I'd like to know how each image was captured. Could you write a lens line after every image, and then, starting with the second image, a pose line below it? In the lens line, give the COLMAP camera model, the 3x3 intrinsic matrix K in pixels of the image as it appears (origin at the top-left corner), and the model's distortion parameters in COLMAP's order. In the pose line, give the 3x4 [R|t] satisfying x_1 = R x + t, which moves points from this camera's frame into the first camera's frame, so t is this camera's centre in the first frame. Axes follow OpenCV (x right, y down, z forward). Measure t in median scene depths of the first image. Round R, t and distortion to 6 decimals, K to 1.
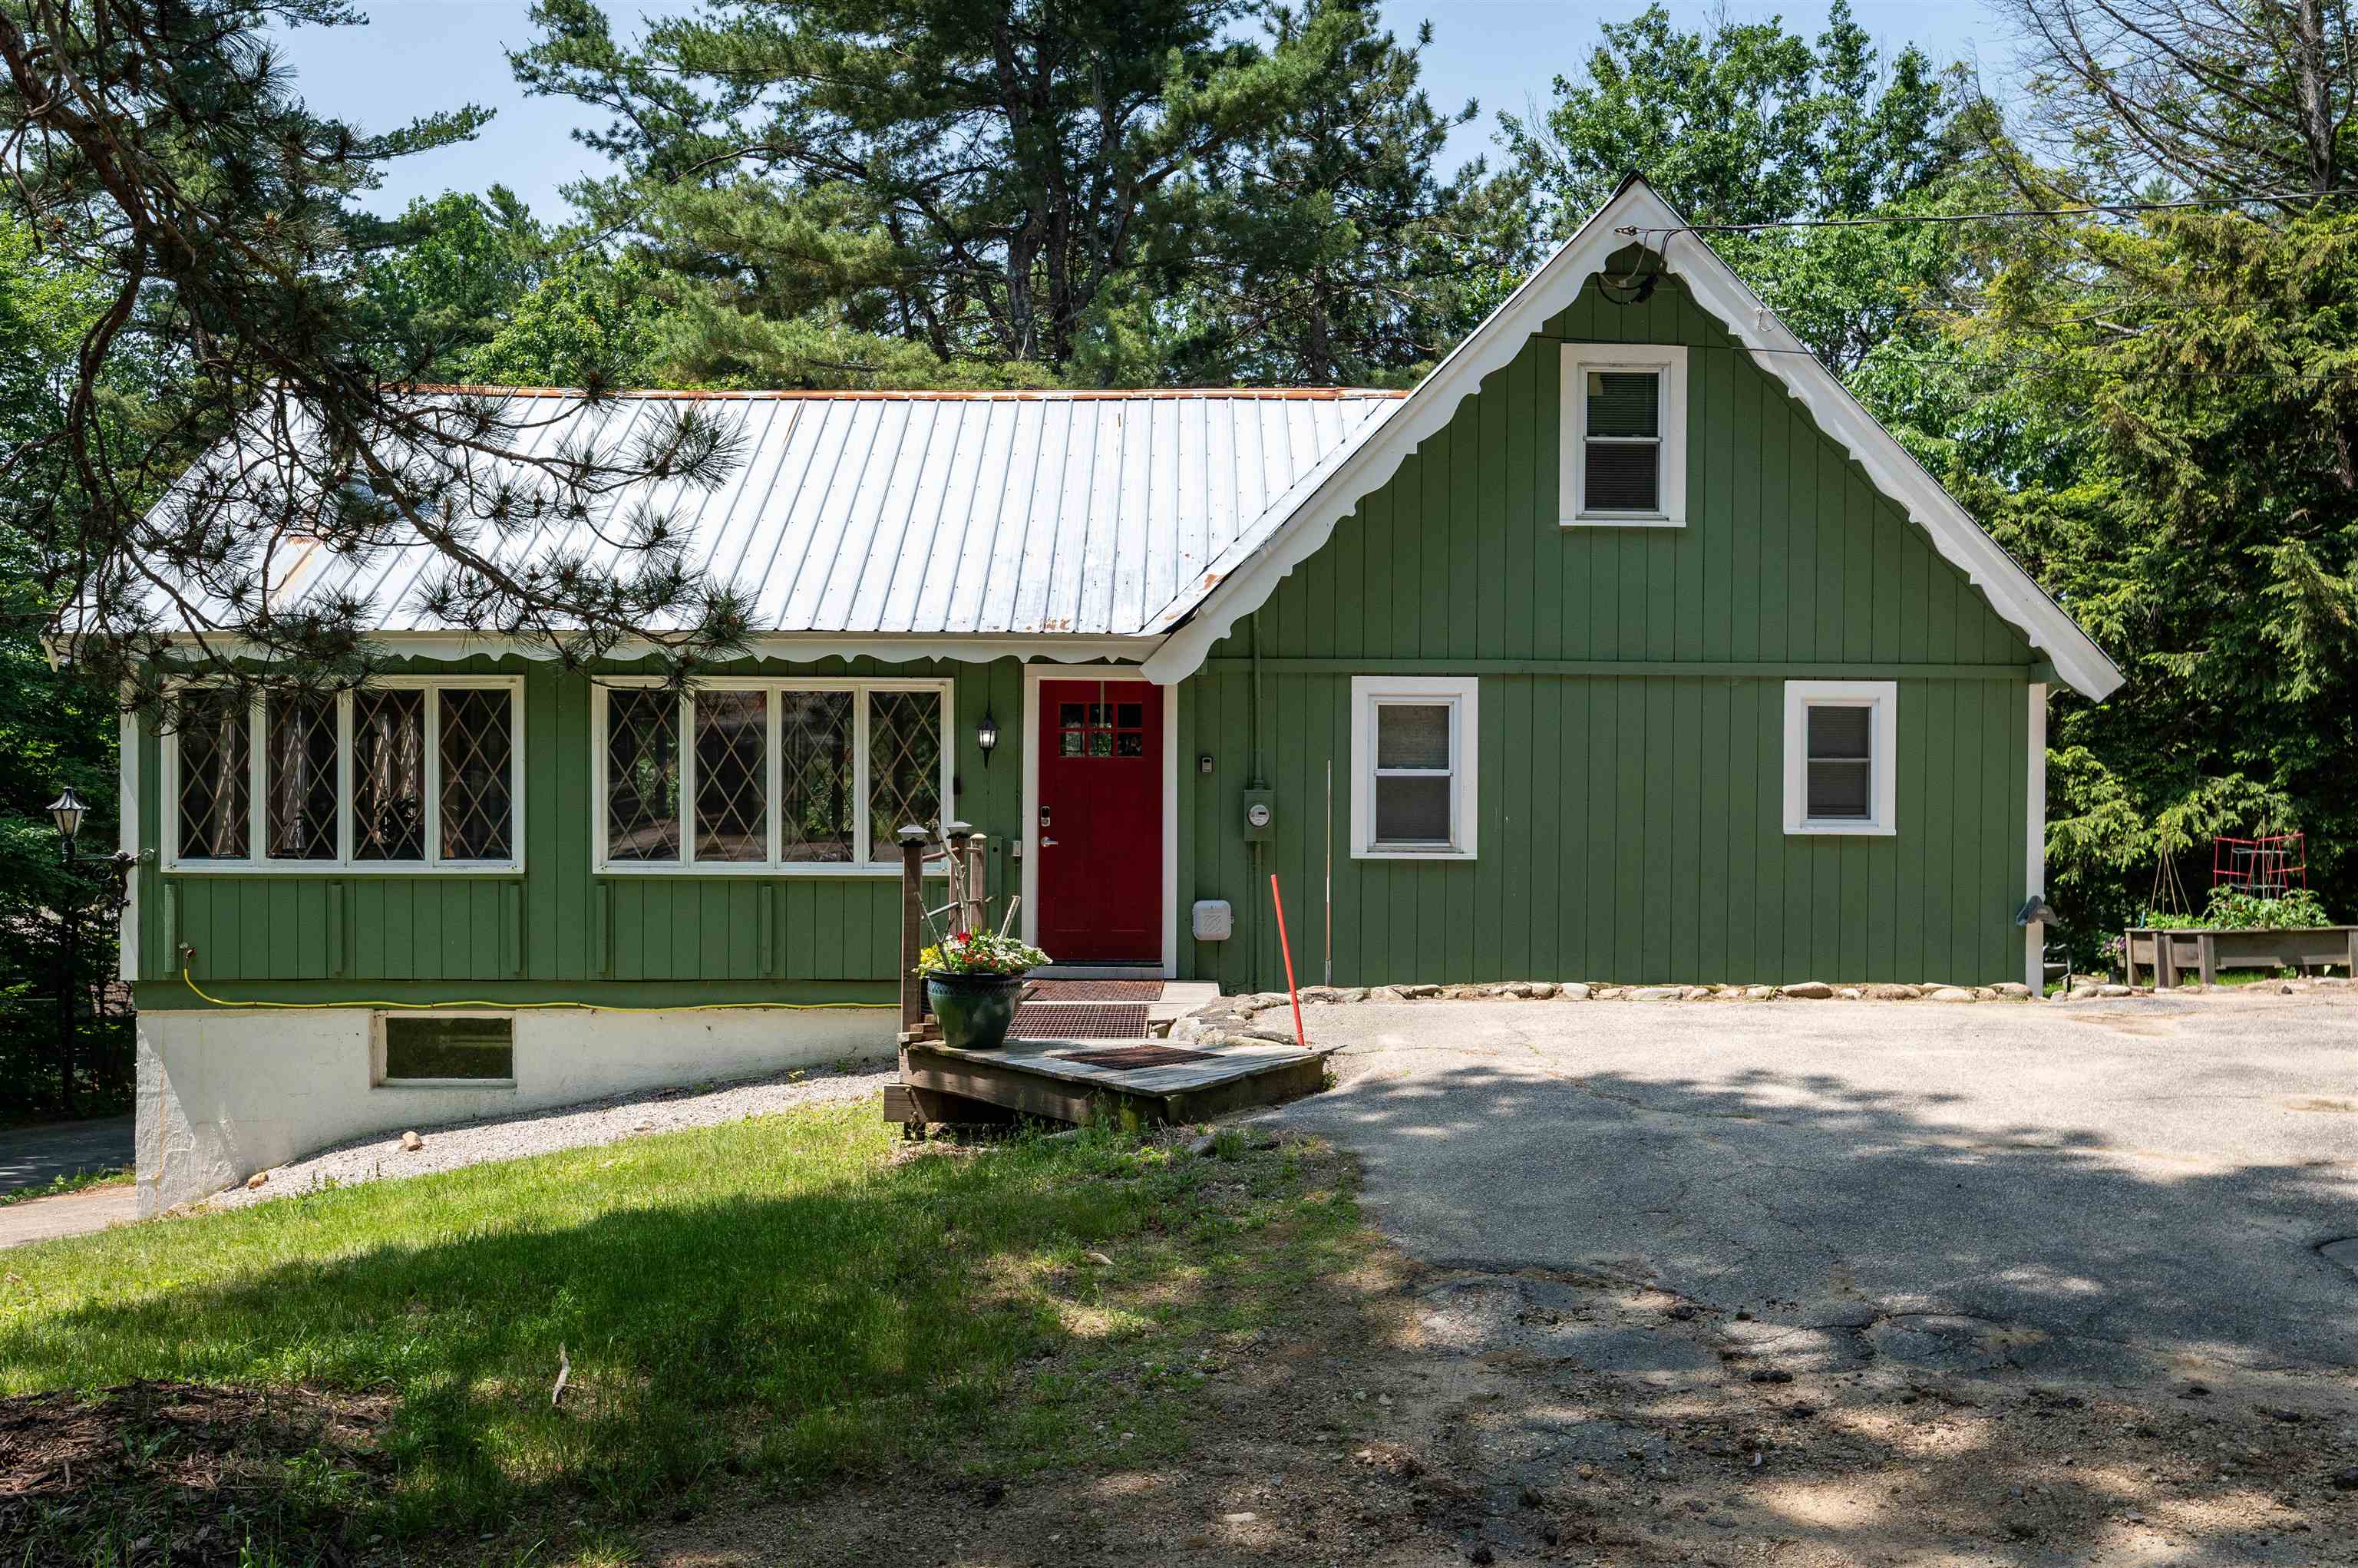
lens RADIAL K [[2023.3, 0, 1183.8], [0, 2023.3, 781.2], [0, 0, 1]] dist [0.005949, -0.018788]
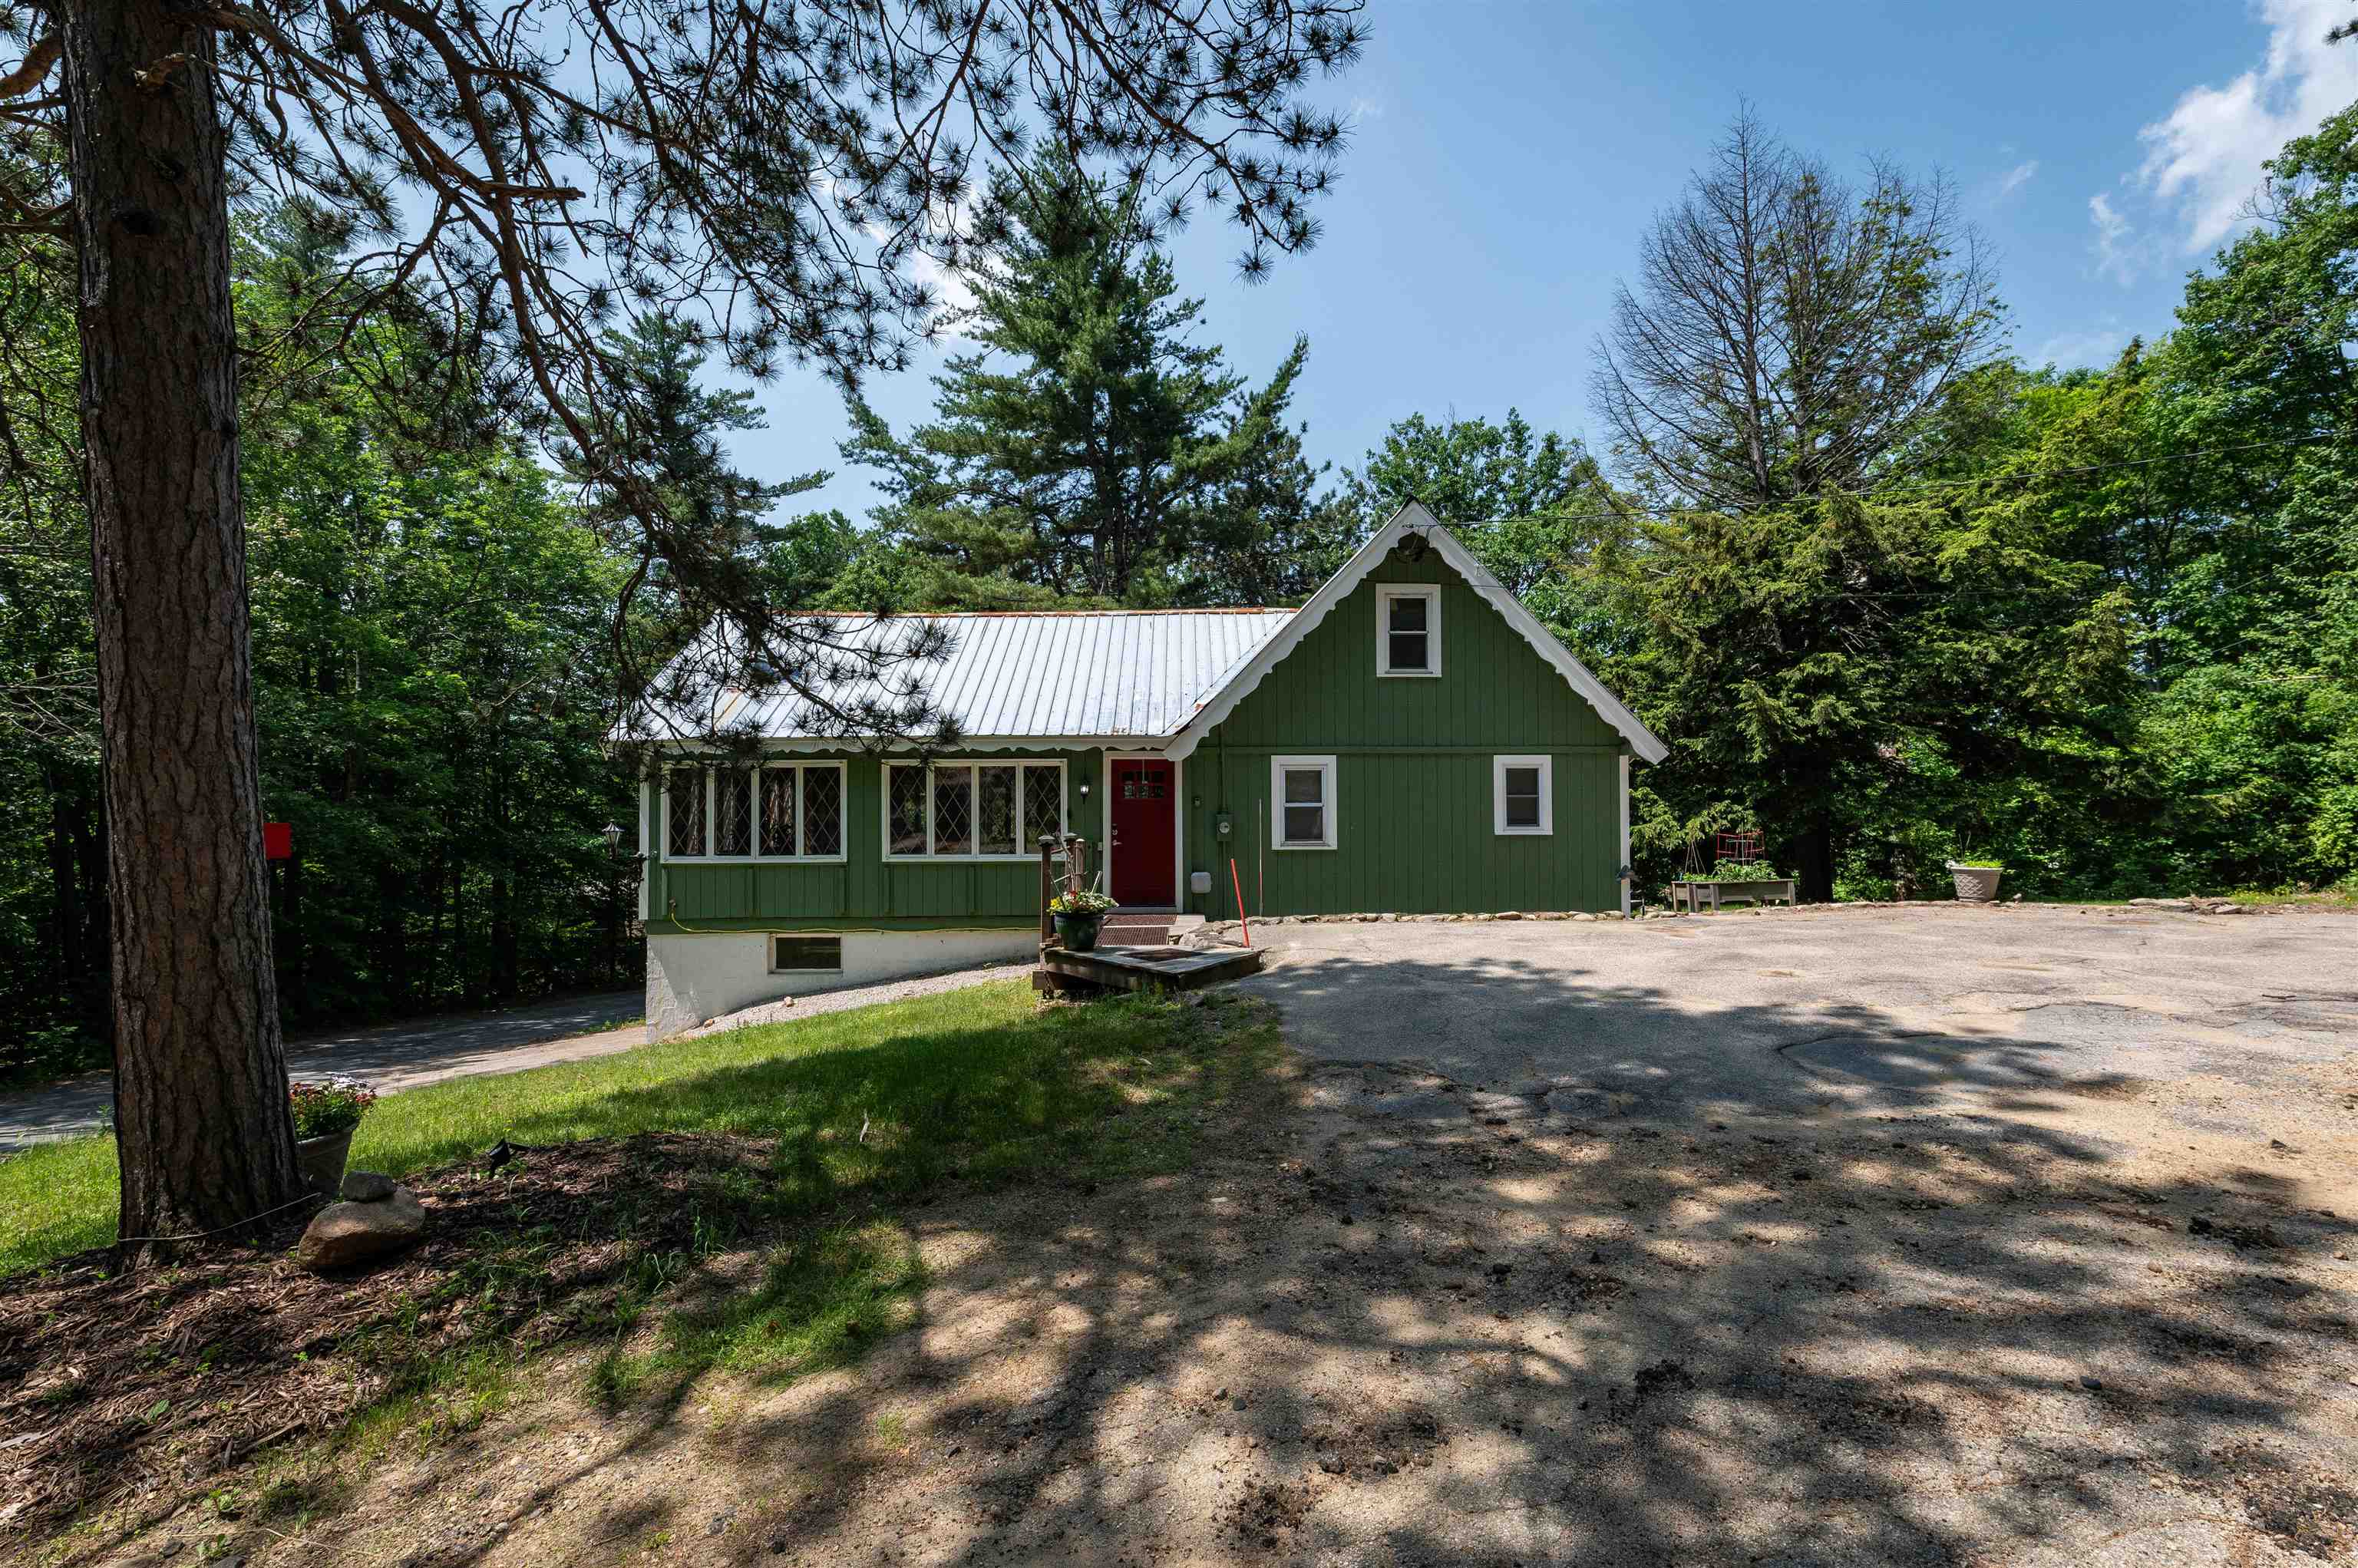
lens RADIAL K [[1018.0, 0, 1184.7], [0, 1018.0, 790.3], [0, 0, 1]] dist [0.000685, 0.000092]
pose [[0.999935, -0.011305, -0.001298, 0.000537], [0.011286, 0.999840, -0.013881, -0.005928], [0.001455, 0.013865, 0.999903, 0.021588]]
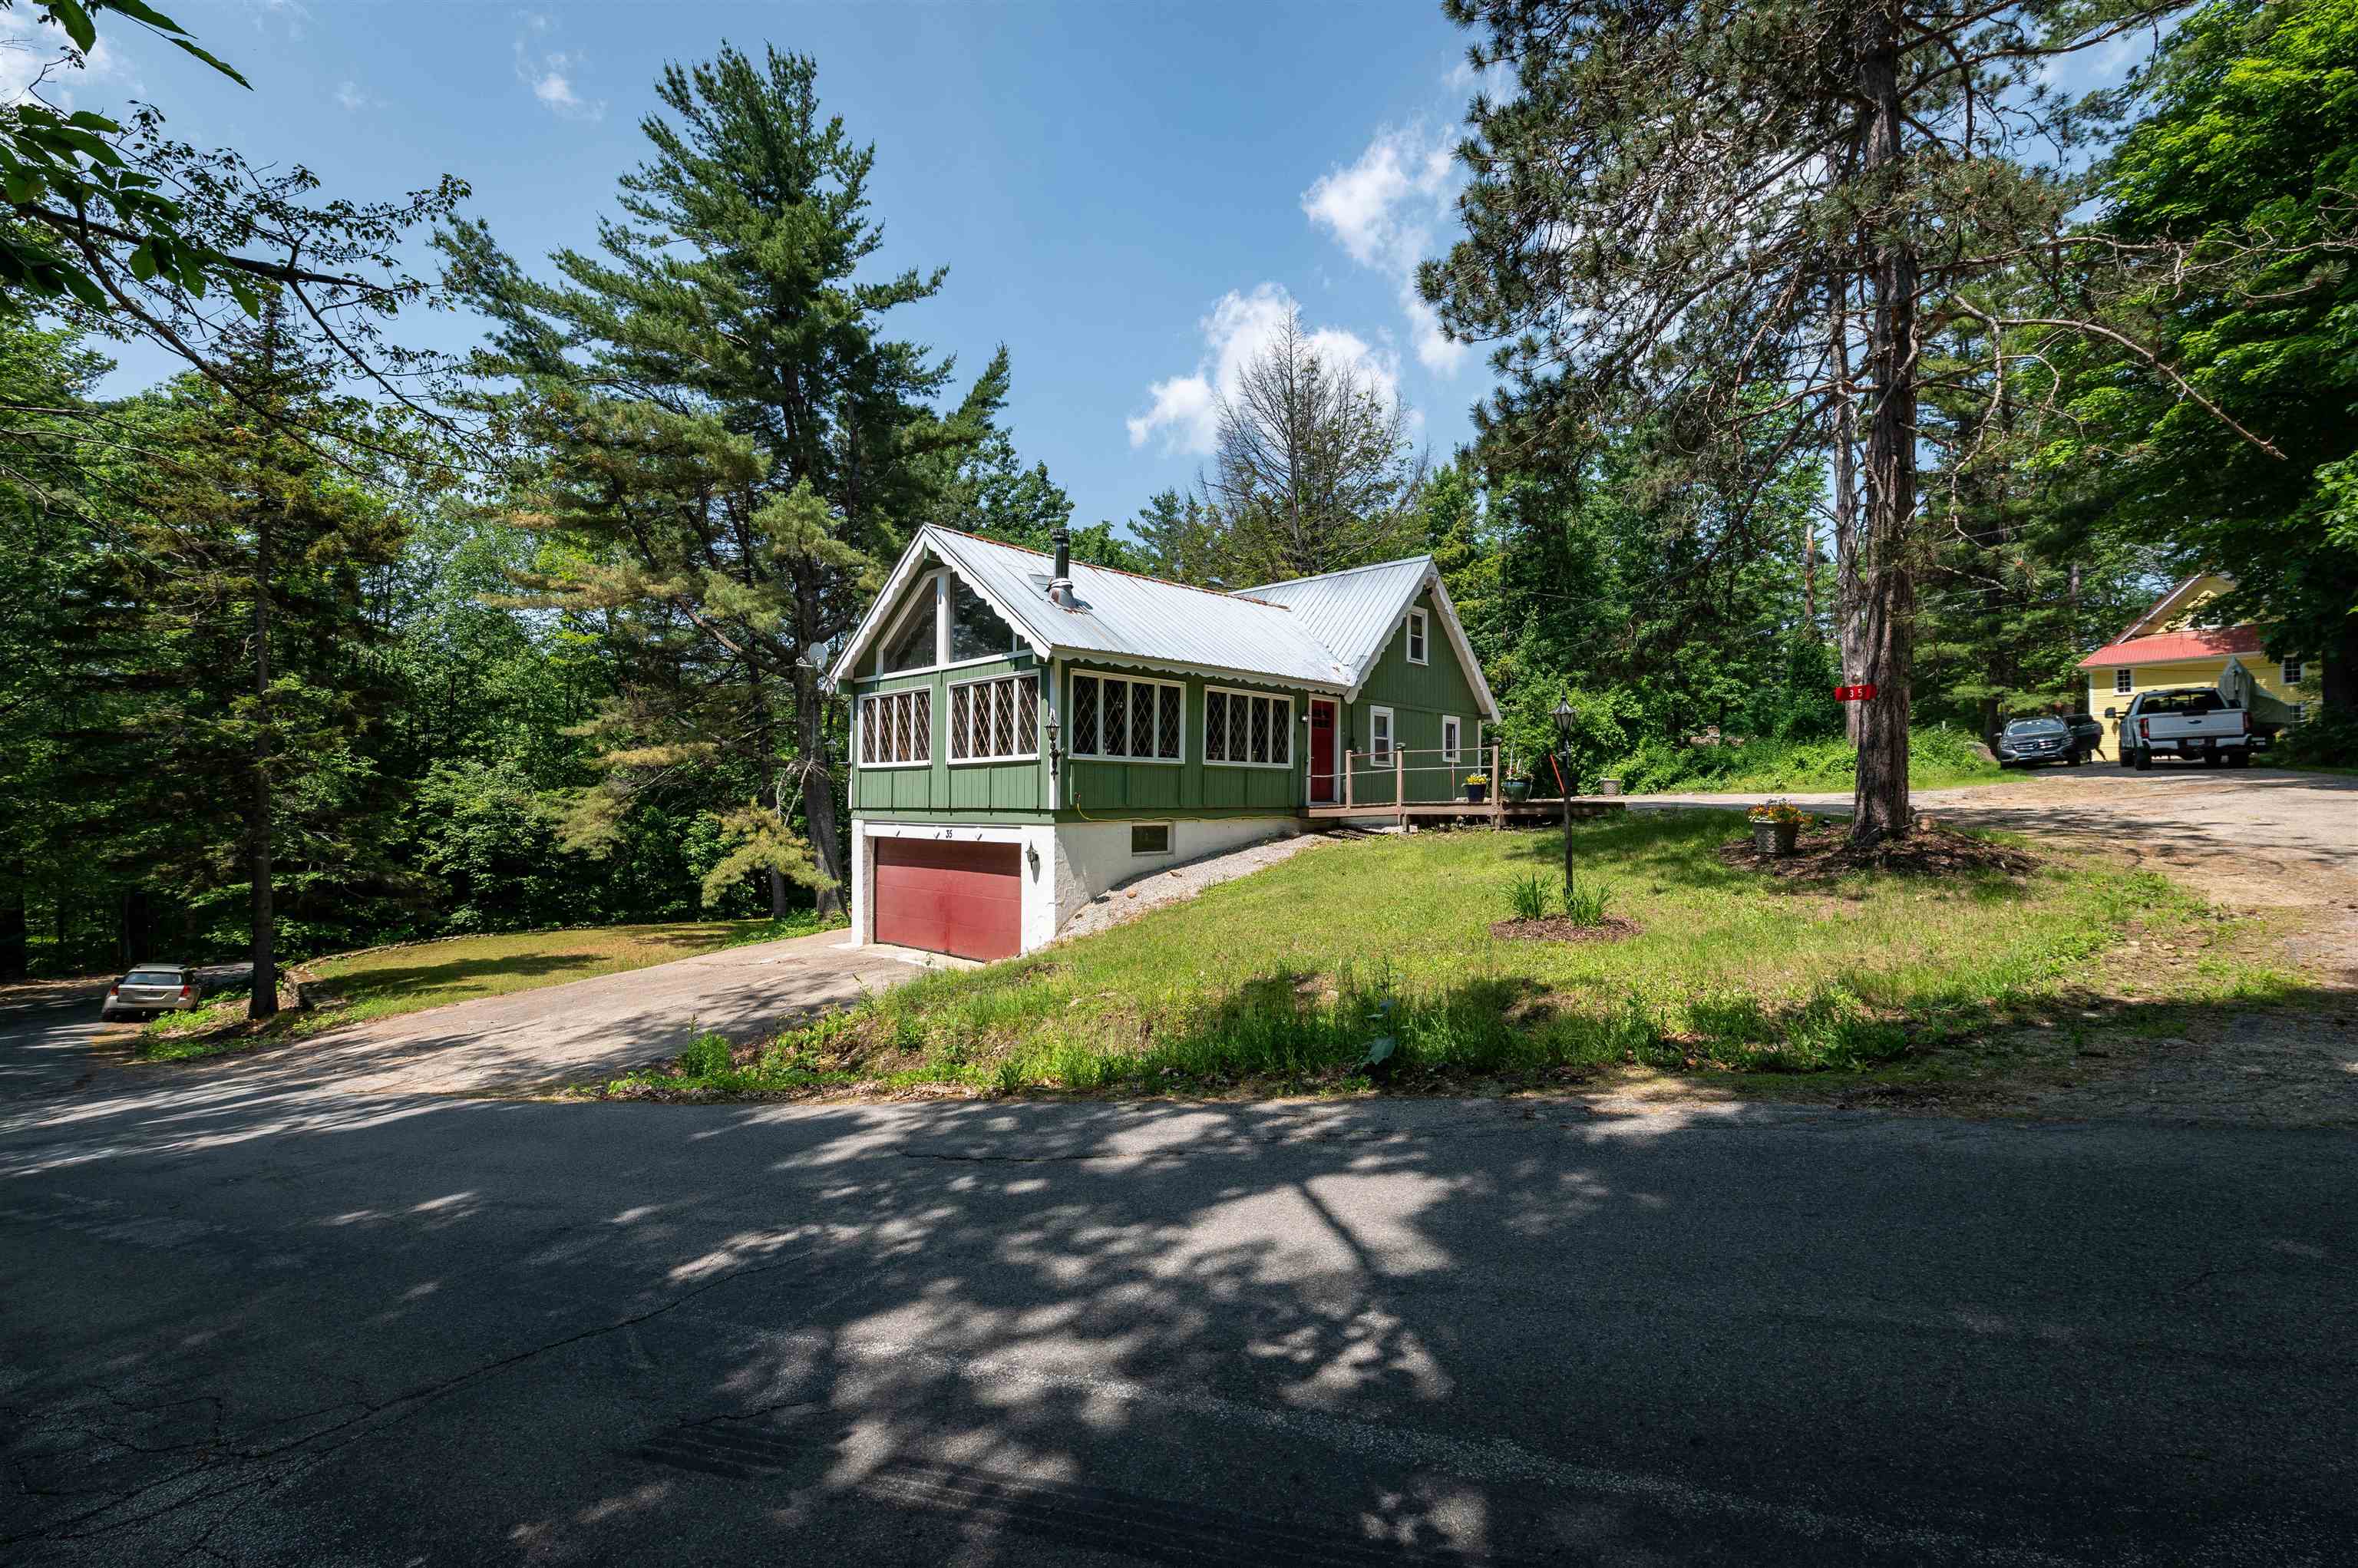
lens RADIAL K [[1018.0, 0, 1183.0], [0, 1018.0, 791.8], [0, 0, 1]] dist [0.000685, 0.000092]
pose [[0.681367, 0.003463, 0.731934, -1.207686], [-0.004794, 0.999988, -0.000269, 0.078467], [-0.731926, -0.003326, 0.681376, 0.170408]]
